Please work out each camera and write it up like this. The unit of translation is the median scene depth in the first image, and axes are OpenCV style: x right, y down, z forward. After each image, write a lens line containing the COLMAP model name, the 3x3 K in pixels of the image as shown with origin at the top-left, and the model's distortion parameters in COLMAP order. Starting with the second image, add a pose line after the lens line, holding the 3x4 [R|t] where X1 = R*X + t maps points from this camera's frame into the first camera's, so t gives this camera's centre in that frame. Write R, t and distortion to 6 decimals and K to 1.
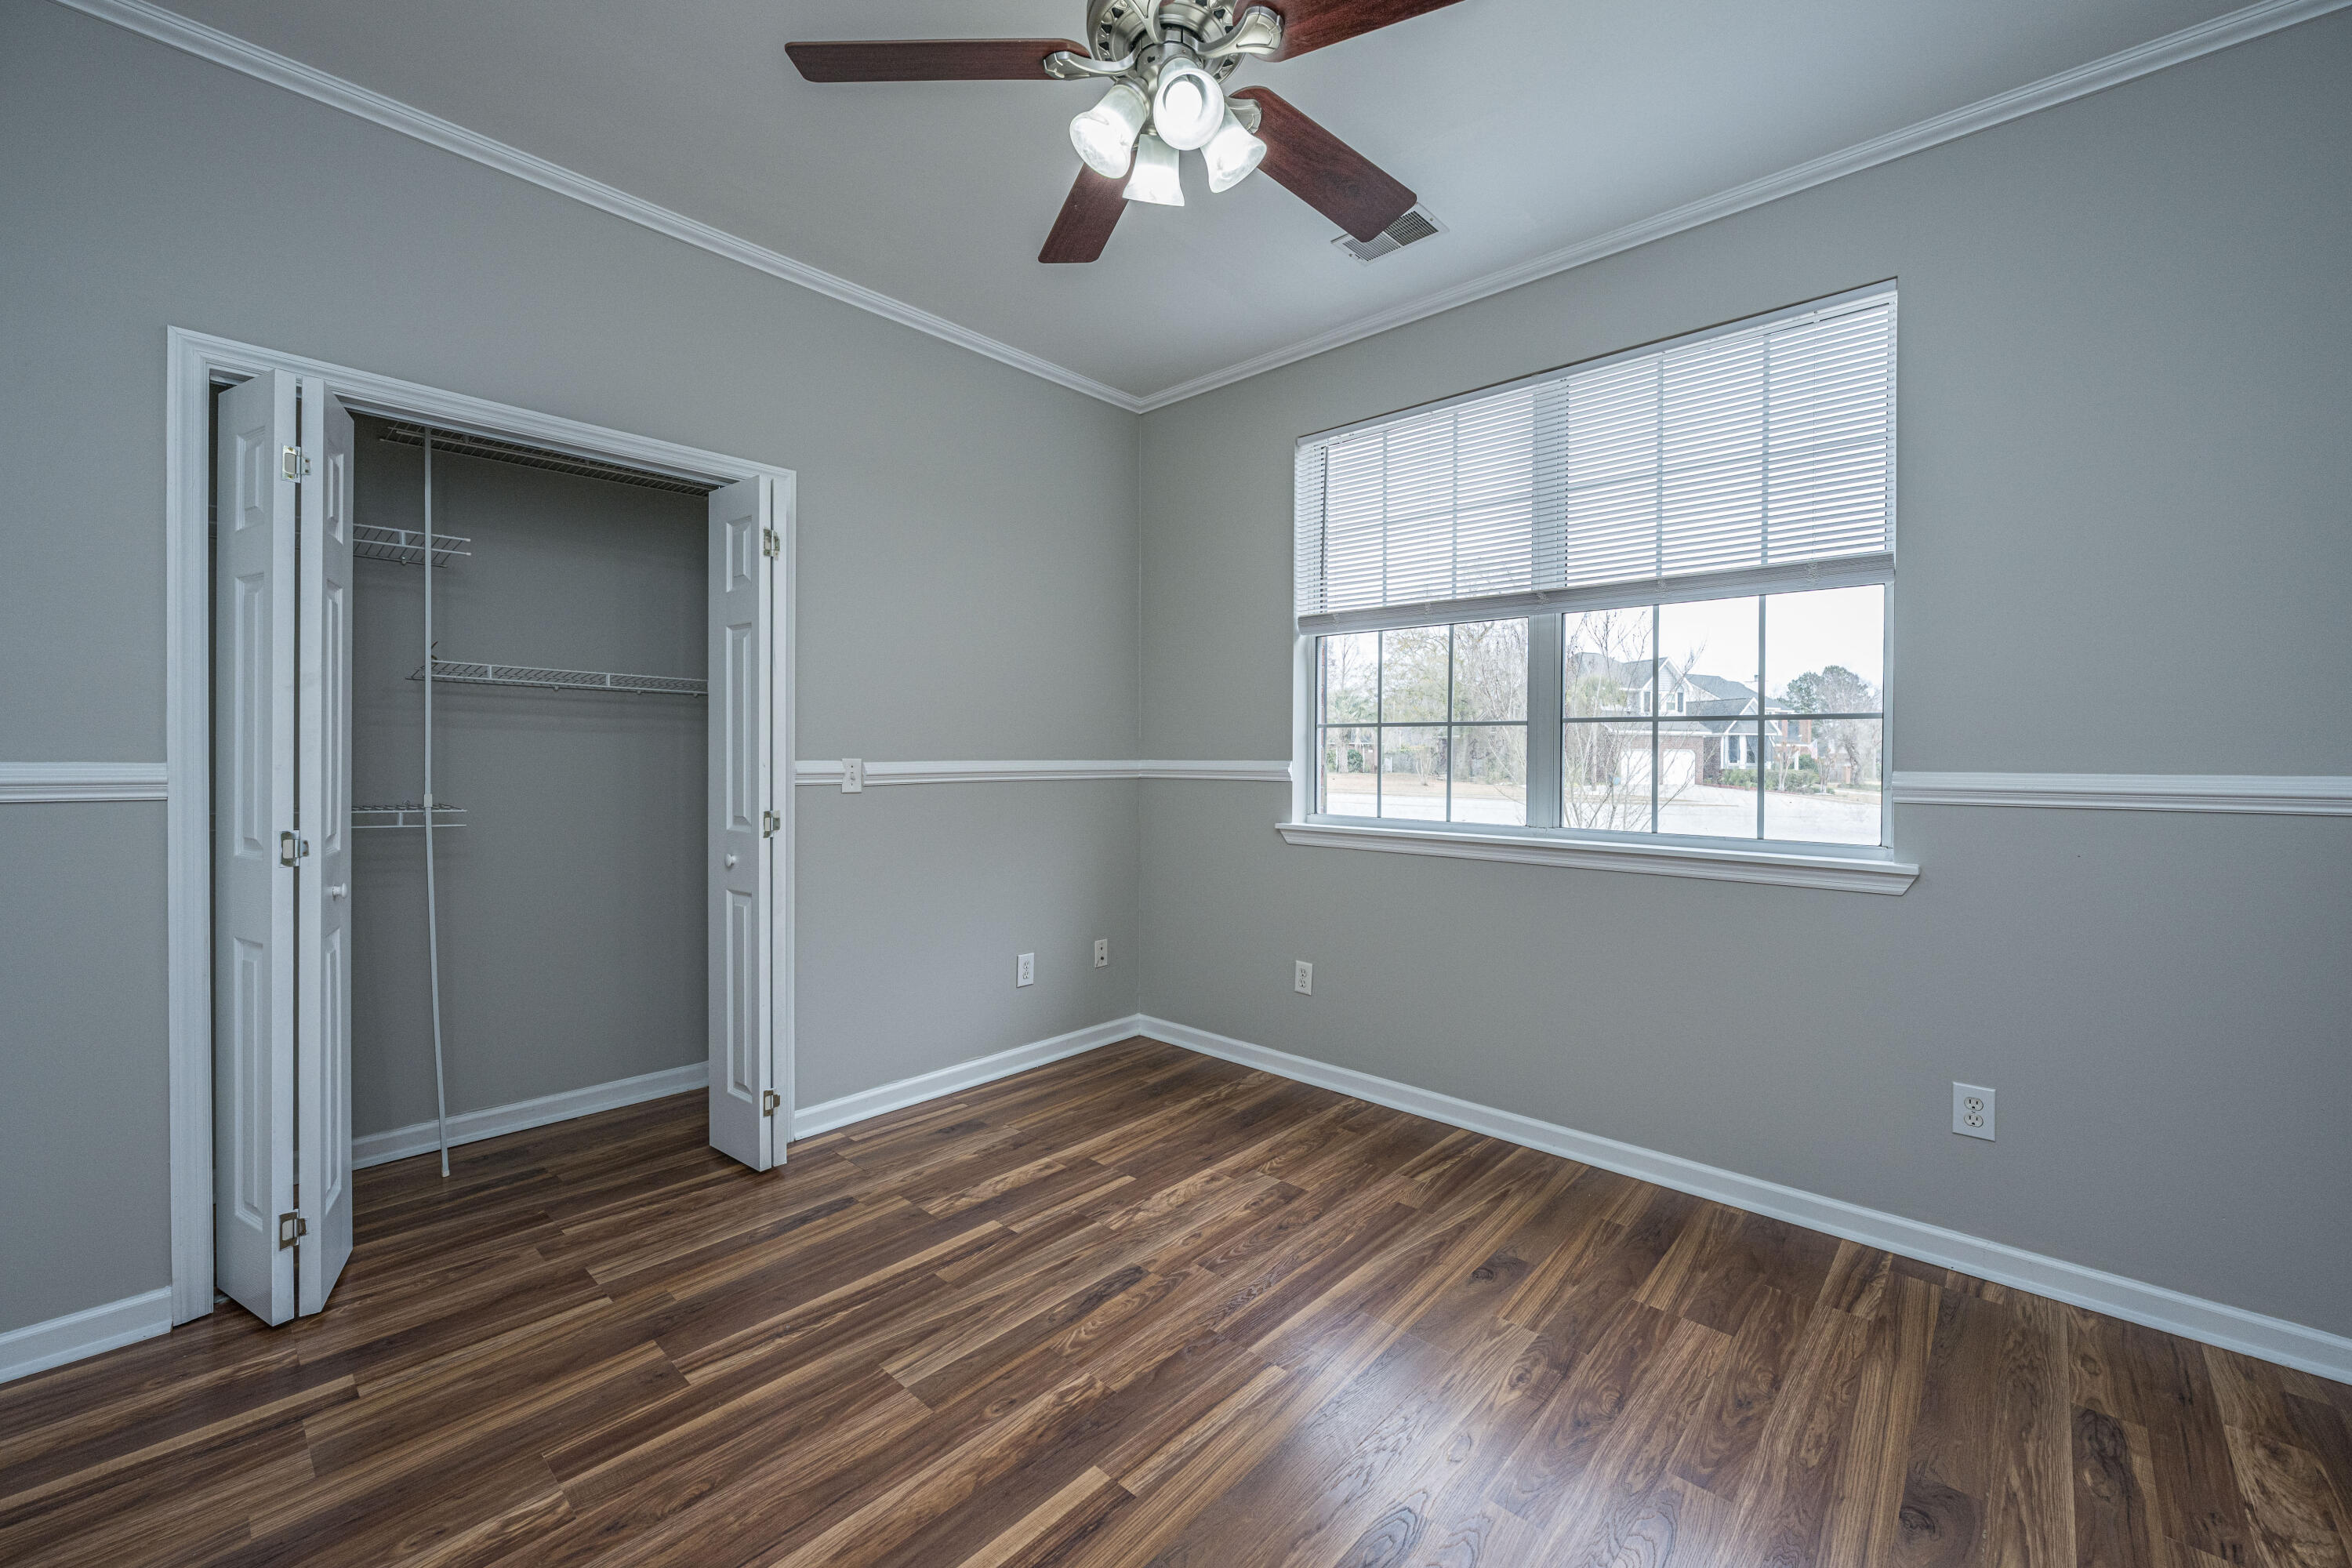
lens RADIAL K [[927.9, 0, 1182.8], [0, 927.9, 776.0], [0, 0, 1]] dist [-0.007646, -0.000165]
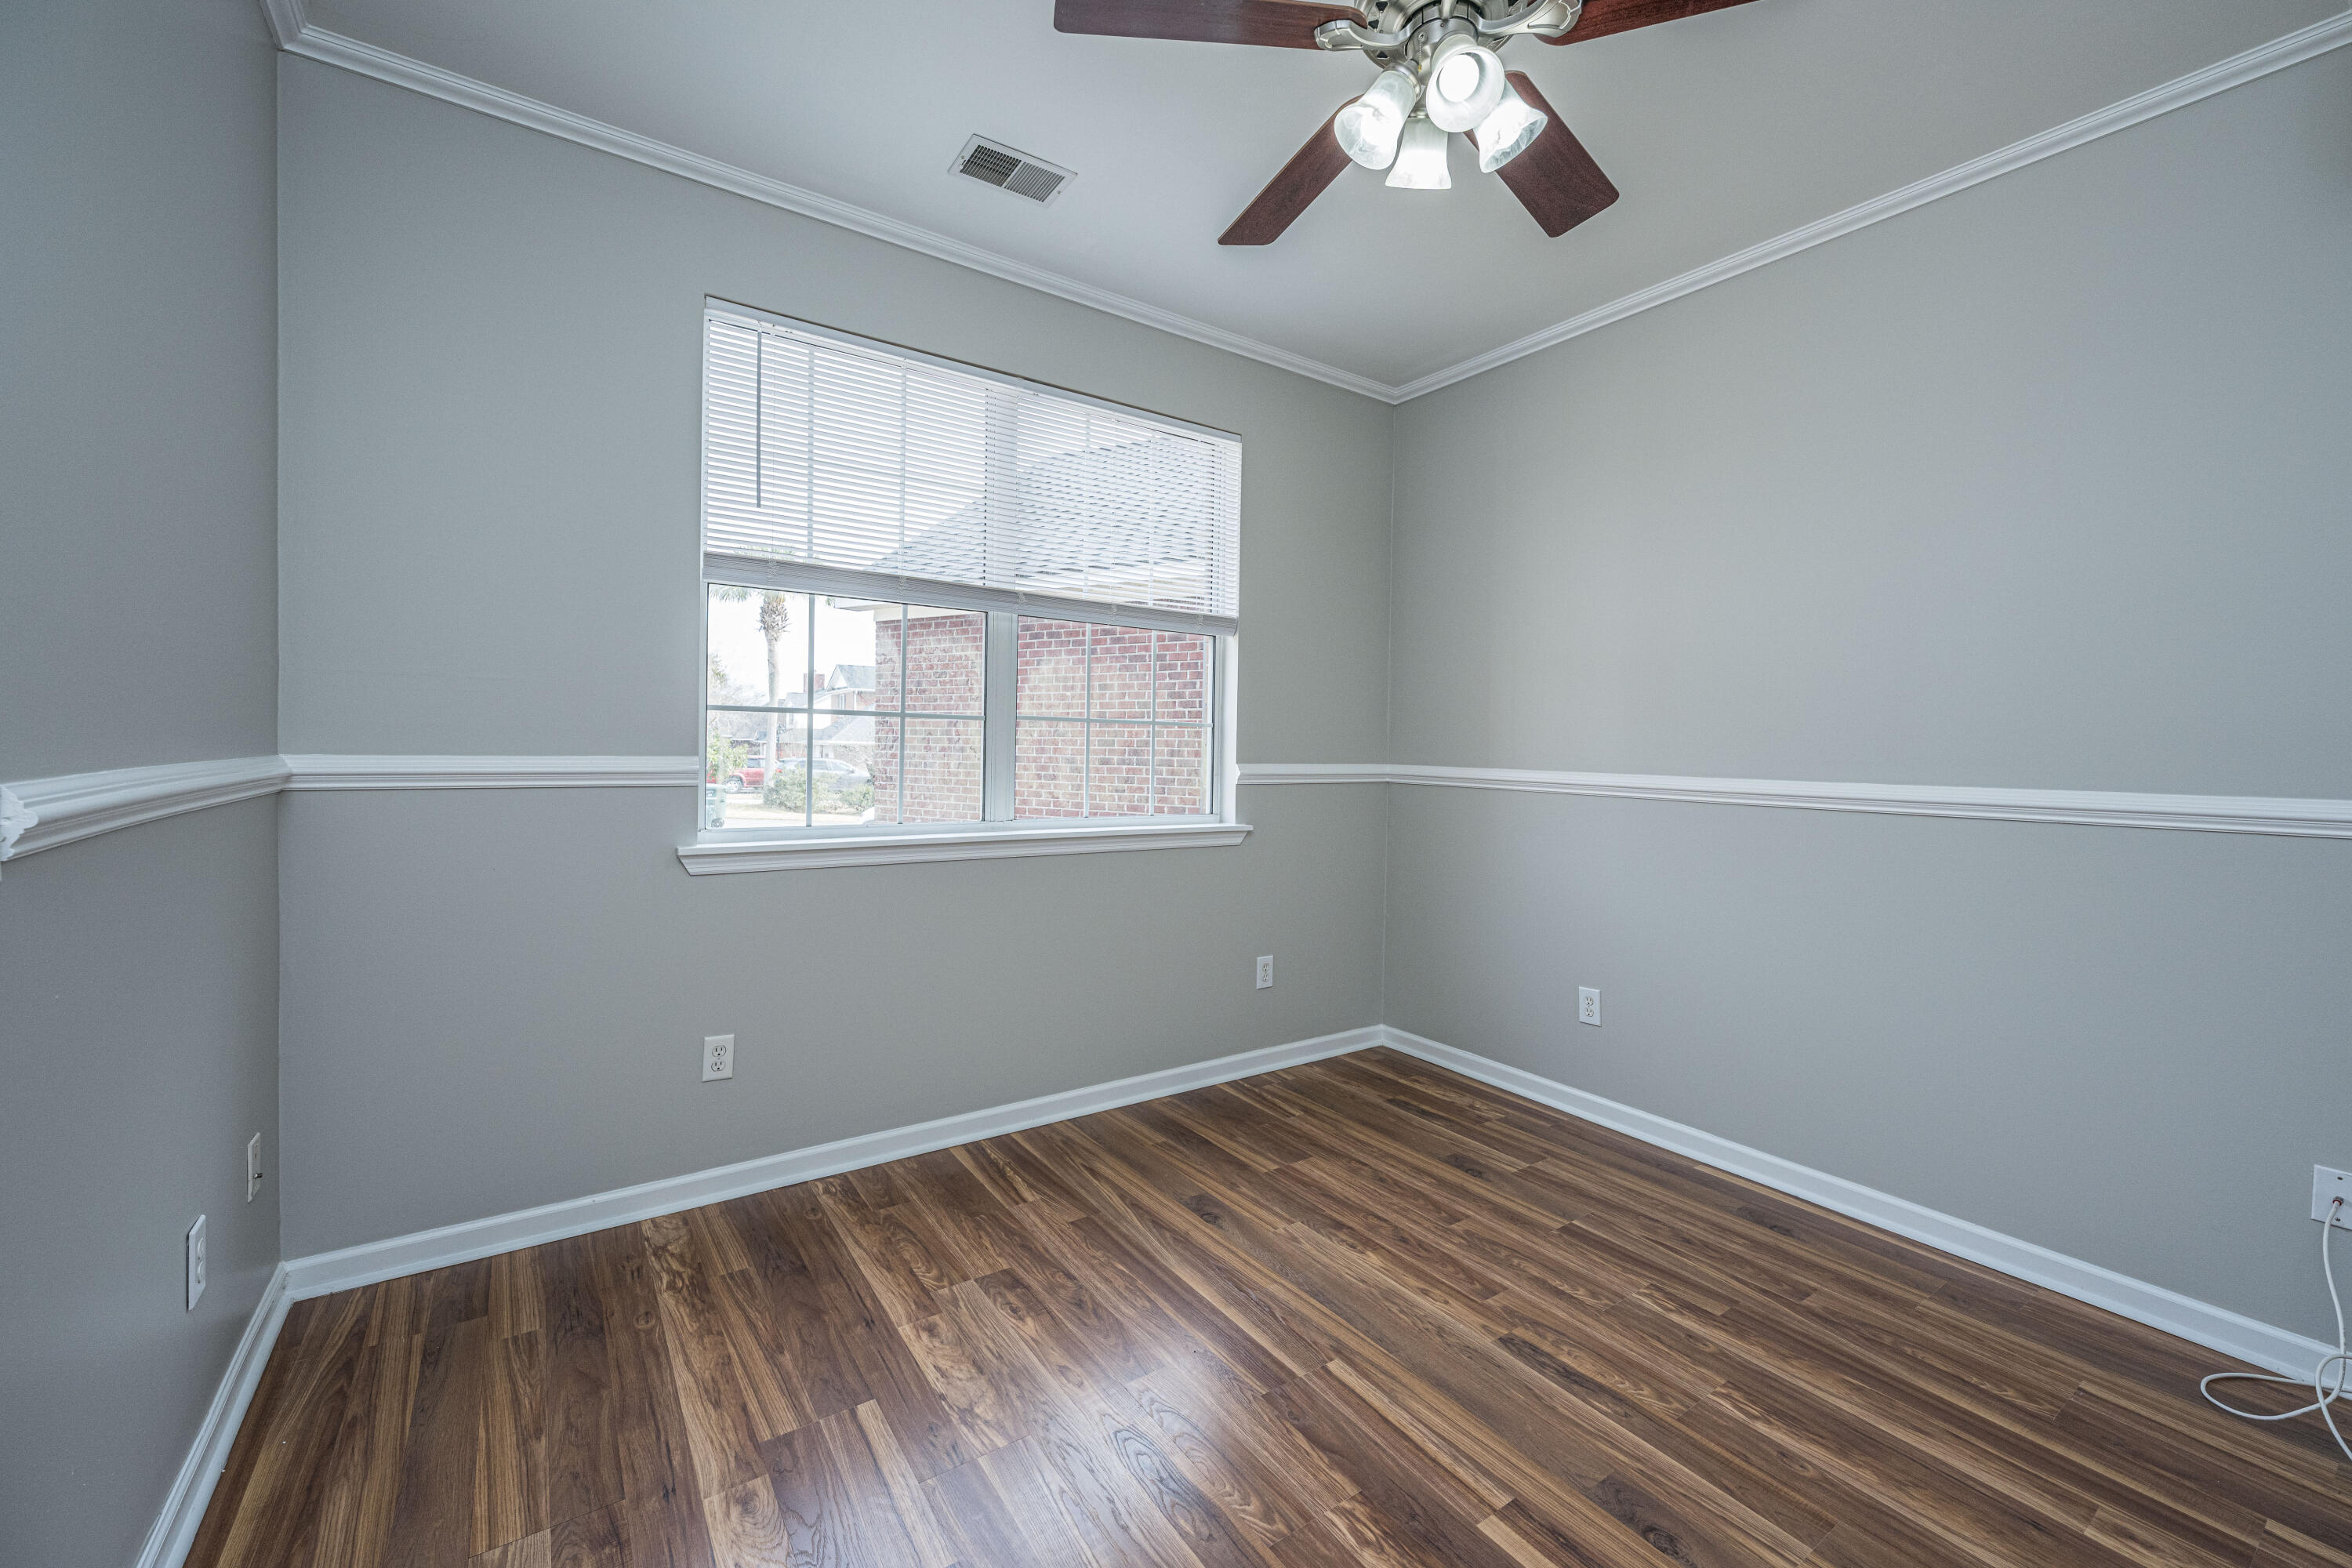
lens RADIAL K [[927.9, 0, 1160.1], [0, 927.9, 780.9], [0, 0, 1]] dist [-0.007646, -0.000165]
pose [[0.234565, -0.029987, 0.971638, -0.627333], [0.009119, 0.999548, 0.028647, -0.018672], [-0.972058, 0.002141, 0.234733, 0.652729]]
